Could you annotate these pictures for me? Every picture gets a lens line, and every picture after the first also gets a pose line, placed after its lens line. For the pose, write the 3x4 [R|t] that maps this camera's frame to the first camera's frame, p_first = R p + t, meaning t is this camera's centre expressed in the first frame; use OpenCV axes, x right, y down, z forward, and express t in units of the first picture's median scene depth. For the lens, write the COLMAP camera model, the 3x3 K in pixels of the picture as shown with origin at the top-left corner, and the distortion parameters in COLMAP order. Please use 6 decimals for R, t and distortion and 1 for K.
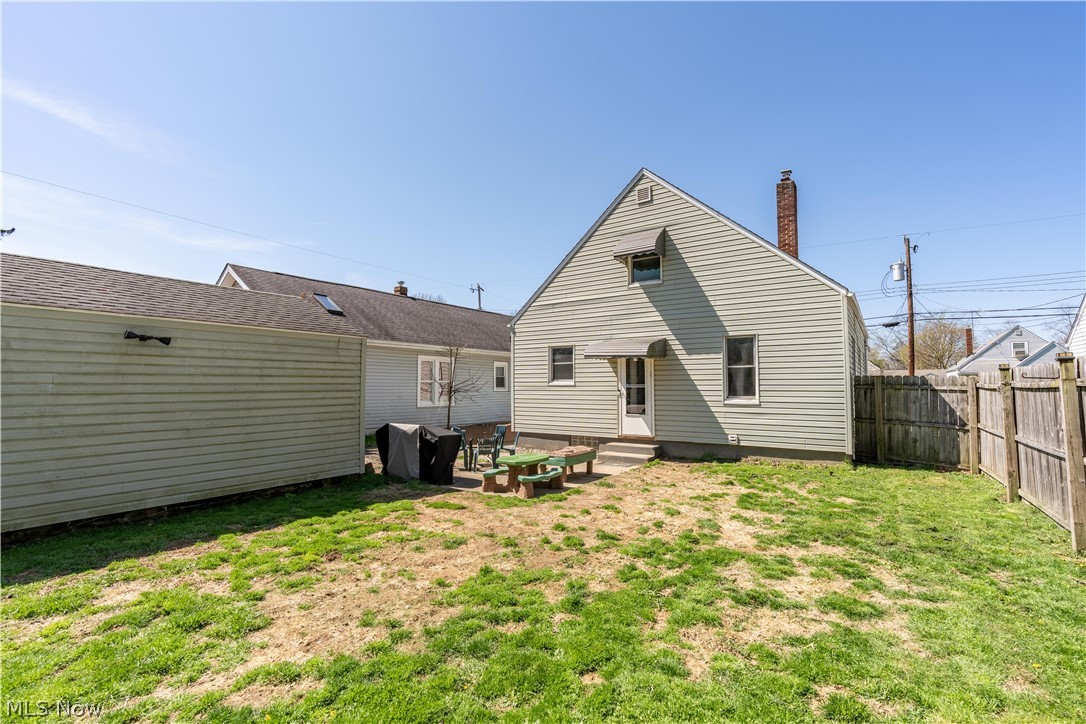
lens RADIAL K [[493.2, 0, 544.9], [0, 493.2, 358.3], [0, 0, 1]] dist [-0.005321, -0.000949]
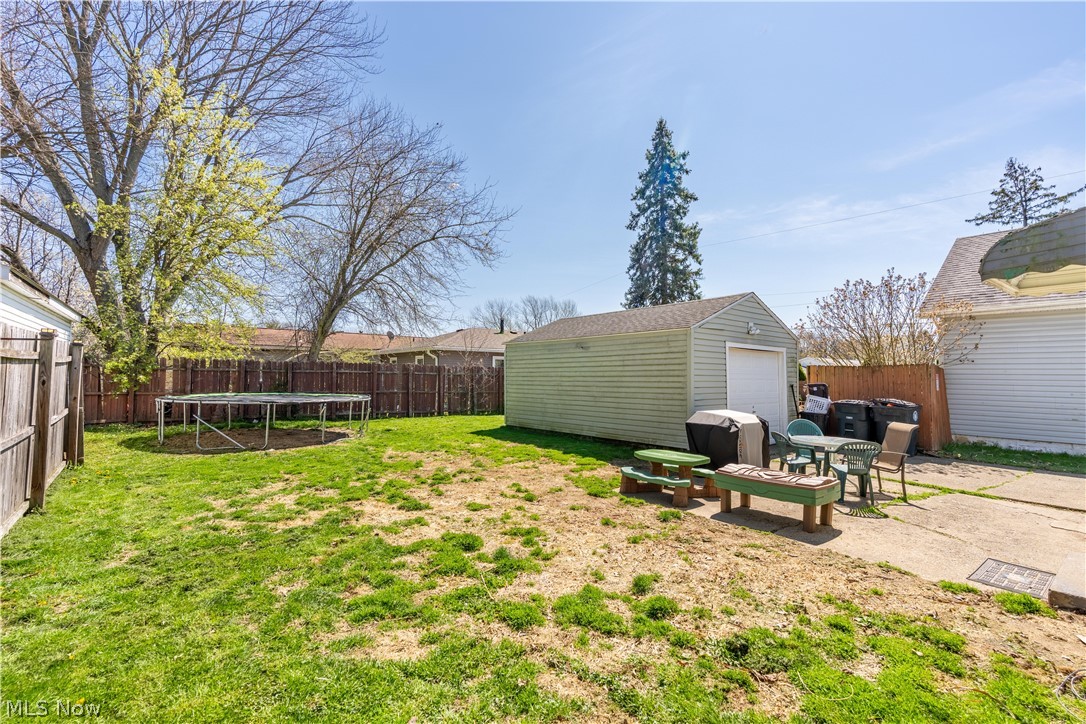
lens RADIAL K [[493.2, 0, 544.5], [0, 493.2, 361.0], [0, 0, 1]] dist [-0.005321, -0.000949]
pose [[-0.285032, -0.032631, -0.957962, 0.855471], [0.047989, 0.997681, -0.048262, 0.075257], [0.957316, -0.059728, -0.282805, 1.088129]]
